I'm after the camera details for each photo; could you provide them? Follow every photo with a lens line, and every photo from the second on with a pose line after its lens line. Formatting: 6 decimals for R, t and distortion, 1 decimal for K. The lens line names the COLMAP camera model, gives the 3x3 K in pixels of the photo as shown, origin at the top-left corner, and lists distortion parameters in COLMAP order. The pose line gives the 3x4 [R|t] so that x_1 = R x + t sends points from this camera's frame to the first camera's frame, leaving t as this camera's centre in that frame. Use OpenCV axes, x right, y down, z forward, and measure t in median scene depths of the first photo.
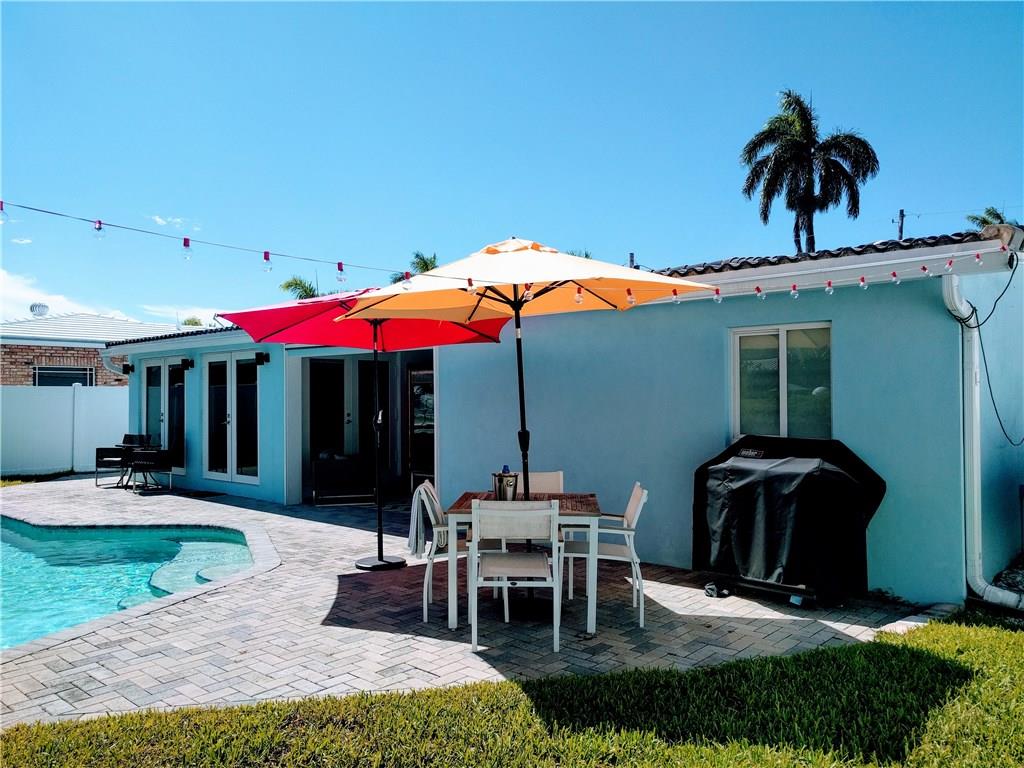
lens RADIAL K [[768.8, 0, 508.1], [0, 768.8, 381.6], [0, 0, 1]] dist [0.010720, 0.015867]
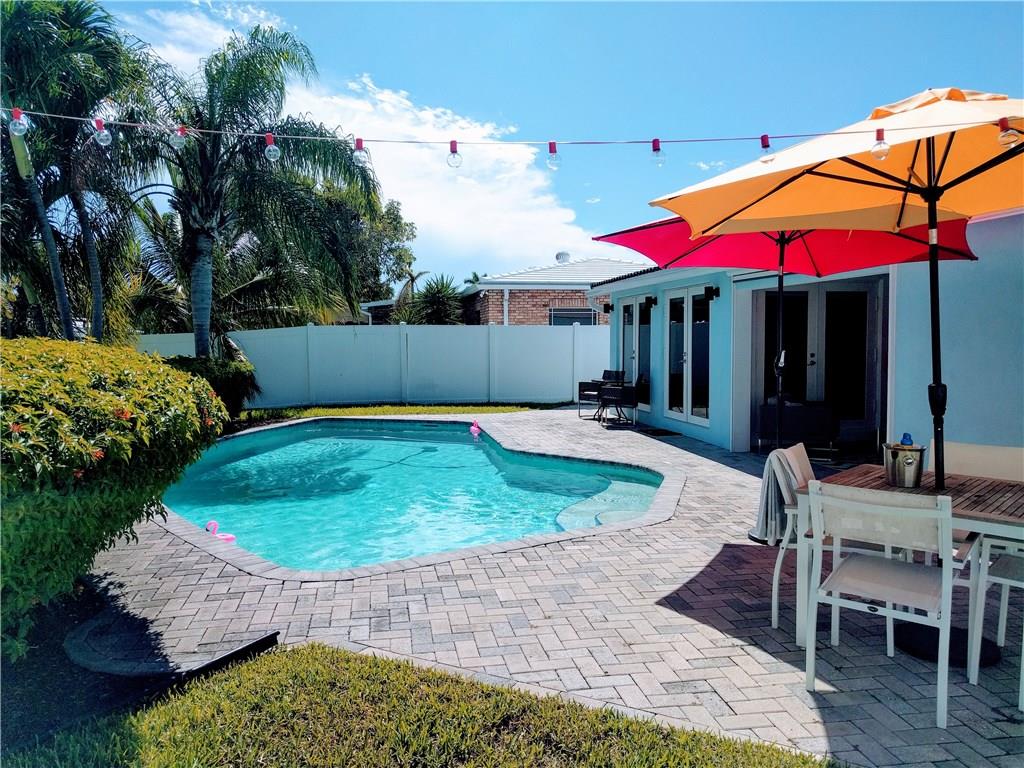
lens RADIAL K [[768.8, 0, 512.5], [0, 768.8, 388.9], [0, 0, 1]] dist [0.010720, 0.015867]
pose [[0.787826, 0.043199, -0.614381, 0.139563], [0.011965, 0.996275, 0.085393, 0.006150], [0.615782, -0.074626, 0.784375, 0.240336]]
